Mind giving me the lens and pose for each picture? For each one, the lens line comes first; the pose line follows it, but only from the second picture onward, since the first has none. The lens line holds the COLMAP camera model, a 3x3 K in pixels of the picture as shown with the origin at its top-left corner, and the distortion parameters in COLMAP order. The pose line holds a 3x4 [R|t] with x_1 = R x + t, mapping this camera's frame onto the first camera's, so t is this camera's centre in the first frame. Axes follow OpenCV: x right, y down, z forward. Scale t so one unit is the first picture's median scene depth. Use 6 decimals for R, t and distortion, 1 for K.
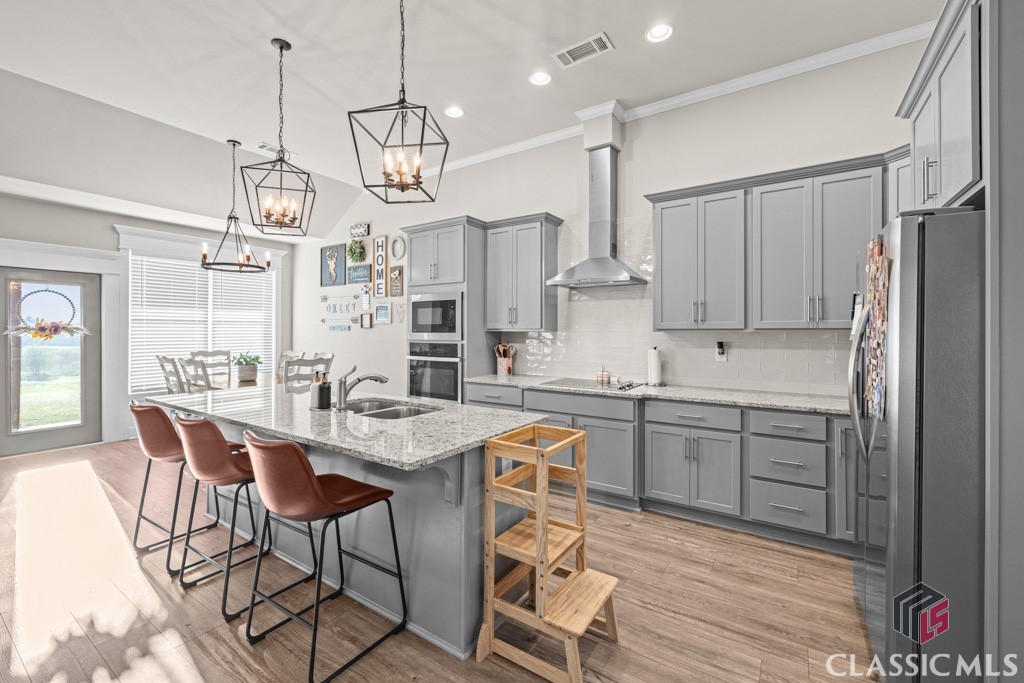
lens RADIAL K [[430.4, 0, 508.9], [0, 430.4, 330.2], [0, 0, 1]] dist [0.001312, 0.000312]
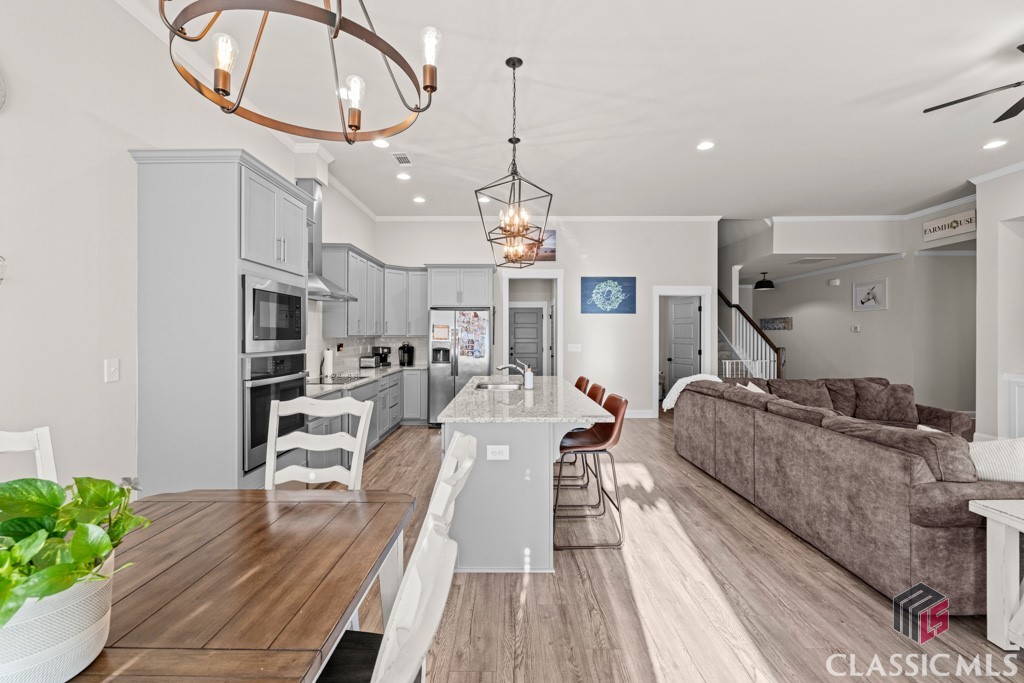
lens RADIAL K [[428.9, 0, 509.2], [0, 428.9, 336.3], [0, 0, 1]] dist [0.000061, 0.000293]
pose [[-0.558631, -0.001529, 0.829415, -0.777172], [-0.004277, 0.999990, -0.001037, -0.000768], [-0.829405, -0.004126, -0.558632, 0.895999]]
